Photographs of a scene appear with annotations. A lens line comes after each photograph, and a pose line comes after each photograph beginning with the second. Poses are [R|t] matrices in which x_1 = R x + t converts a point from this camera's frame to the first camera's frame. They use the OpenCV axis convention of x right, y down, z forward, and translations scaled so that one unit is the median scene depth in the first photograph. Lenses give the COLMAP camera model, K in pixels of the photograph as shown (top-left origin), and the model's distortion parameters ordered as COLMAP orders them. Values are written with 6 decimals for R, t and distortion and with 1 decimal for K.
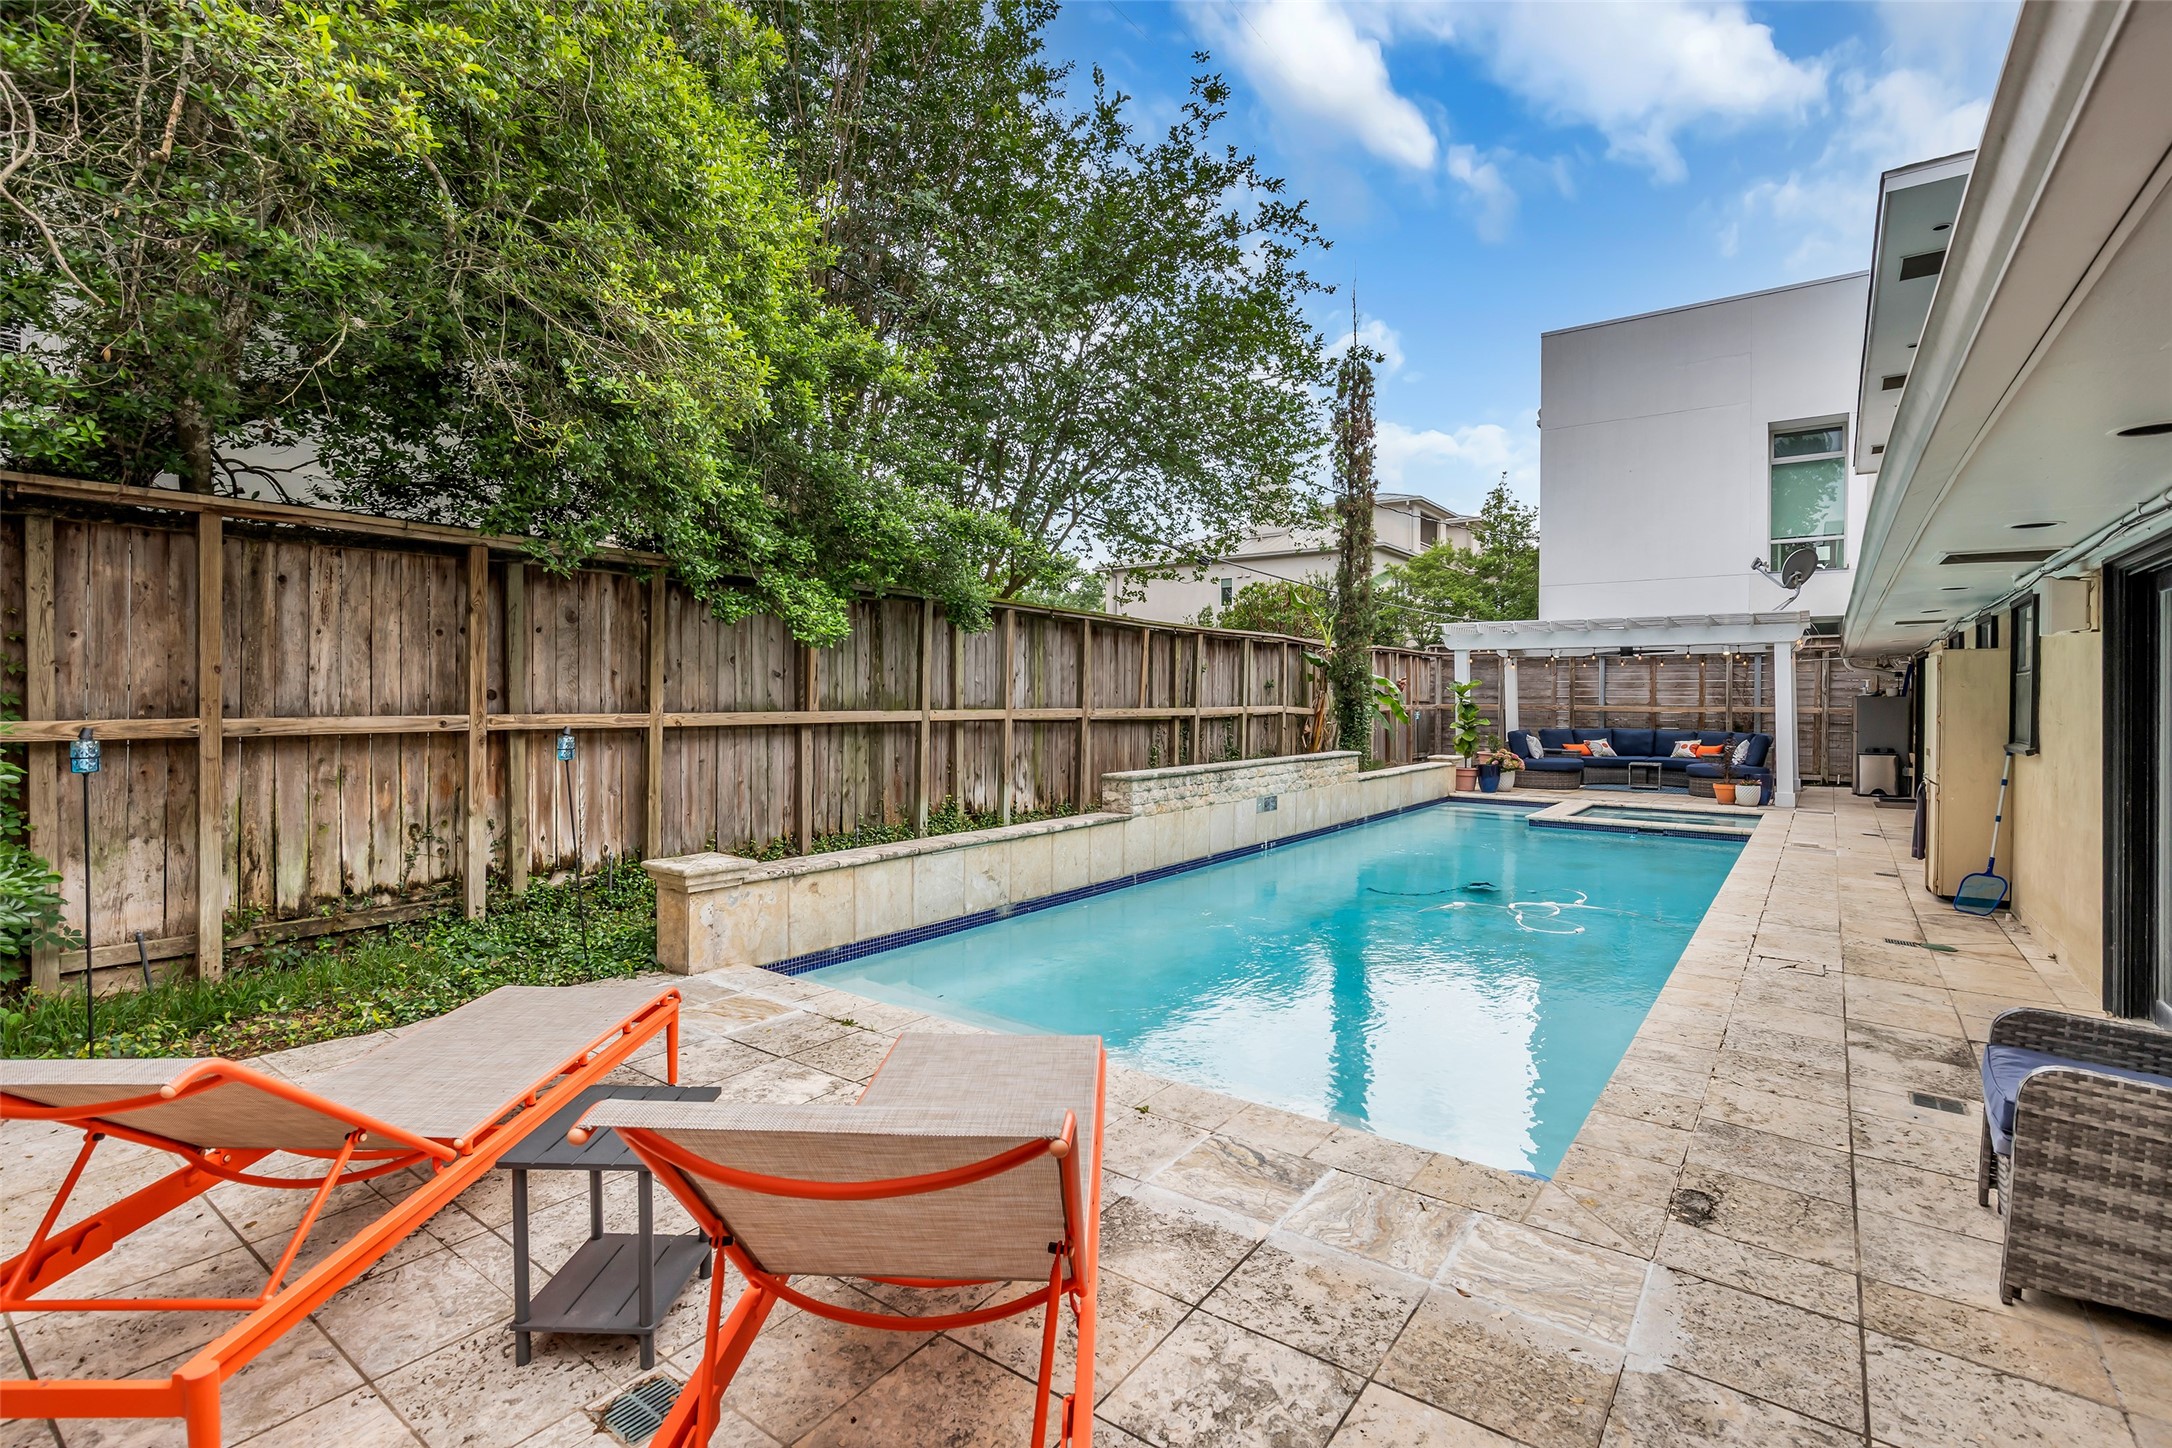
lens RADIAL K [[1005.7, 0, 1073.4], [0, 1005.7, 721.3], [0, 0, 1]] dist [-0.016688, 0.000962]
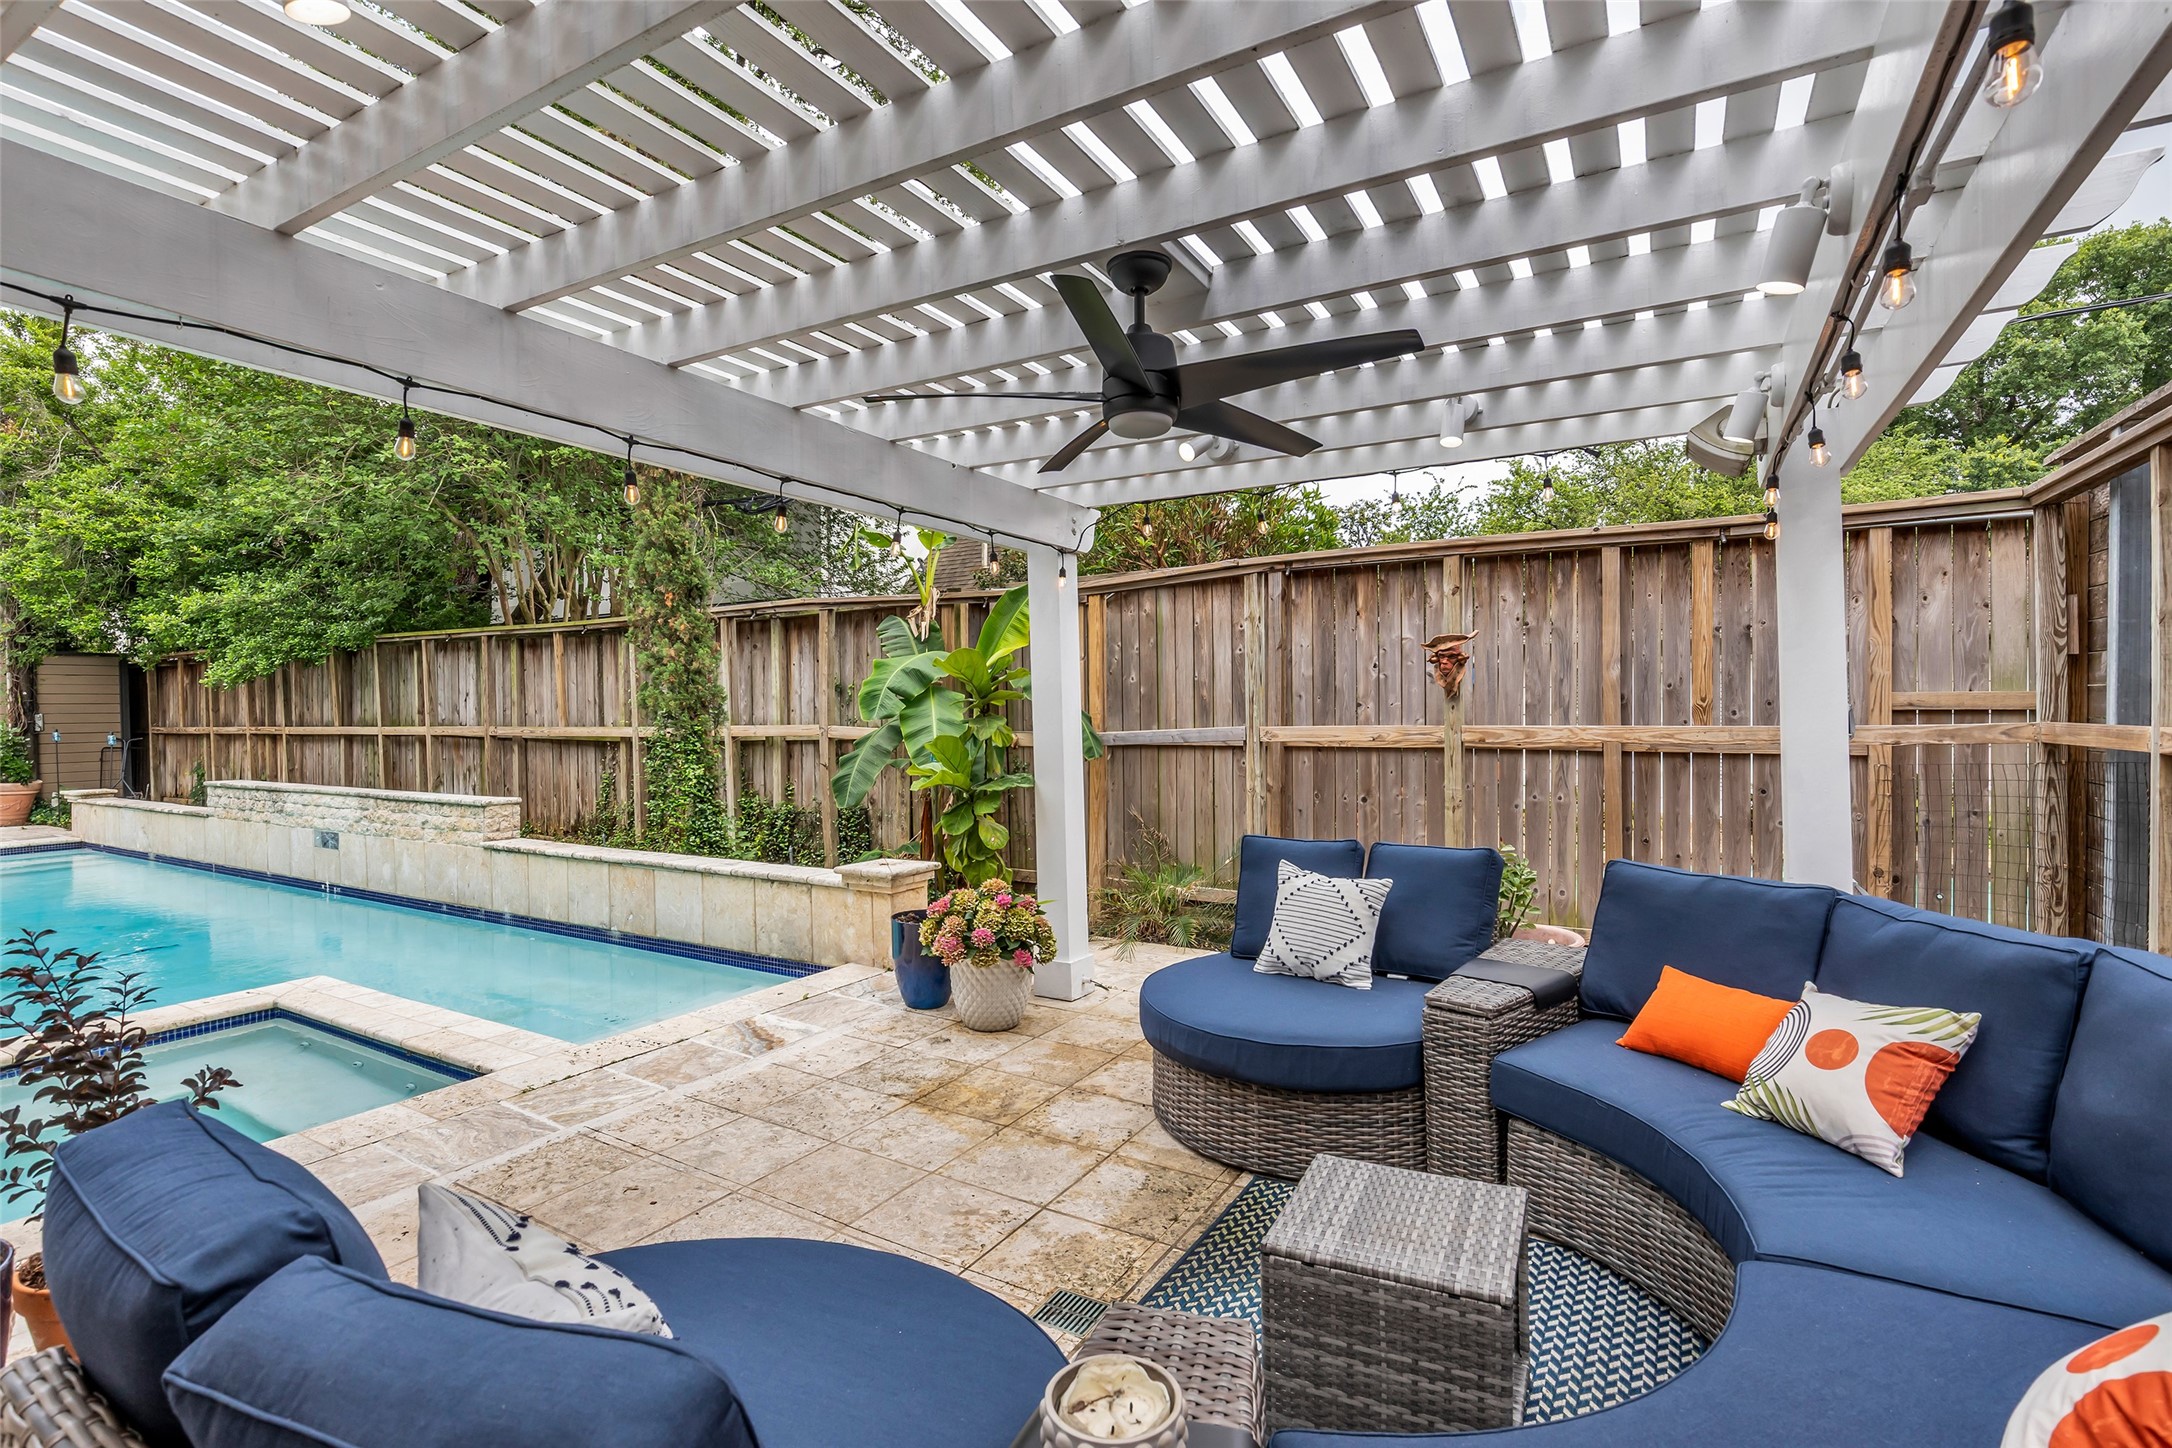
lens RADIAL K [[1005.7, 0, 1073.4], [0, 1005.7, 721.3], [0, 0, 1]] dist [-0.016688, 0.000962]
pose [[0.110201, 0.001966, -0.993907, 1.232629], [-0.014895, 0.999889, 0.000327, -0.031218], [0.993798, 0.014768, 0.110218, 1.716007]]
